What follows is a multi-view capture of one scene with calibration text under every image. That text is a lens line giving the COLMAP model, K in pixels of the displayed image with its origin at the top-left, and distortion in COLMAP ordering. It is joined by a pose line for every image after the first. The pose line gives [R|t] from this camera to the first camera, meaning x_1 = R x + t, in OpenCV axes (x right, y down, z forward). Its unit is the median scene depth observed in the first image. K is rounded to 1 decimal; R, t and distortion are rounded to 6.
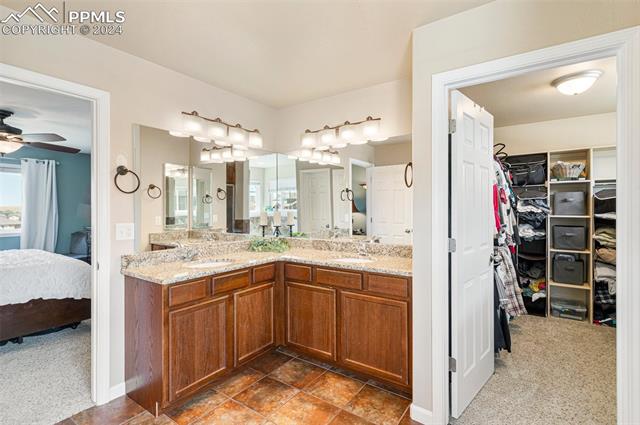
lens RADIAL K [[305.4, 0, 326.5], [0, 305.4, 210.5], [0, 0, 1]] dist [0.002234, -0.000120]
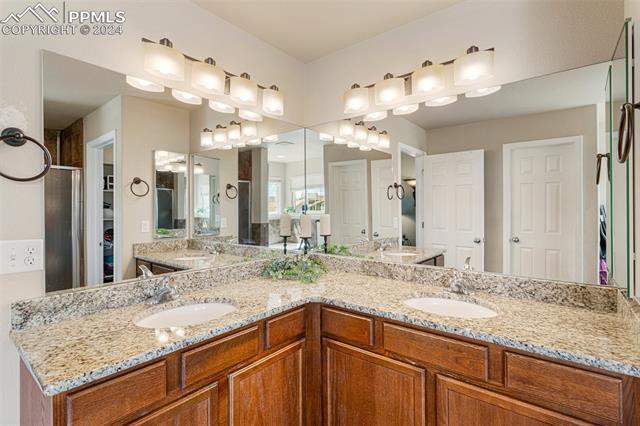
lens RADIAL K [[312.1, 0, 320.6], [0, 312.1, 208.9], [0, 0, 1]] dist [0.009851, 0.000839]
pose [[0.996087, -0.000399, -0.088381, -0.076036], [-0.000363, 0.999963, -0.008606, -0.004004], [0.088381, 0.008605, 0.996050, 0.360076]]
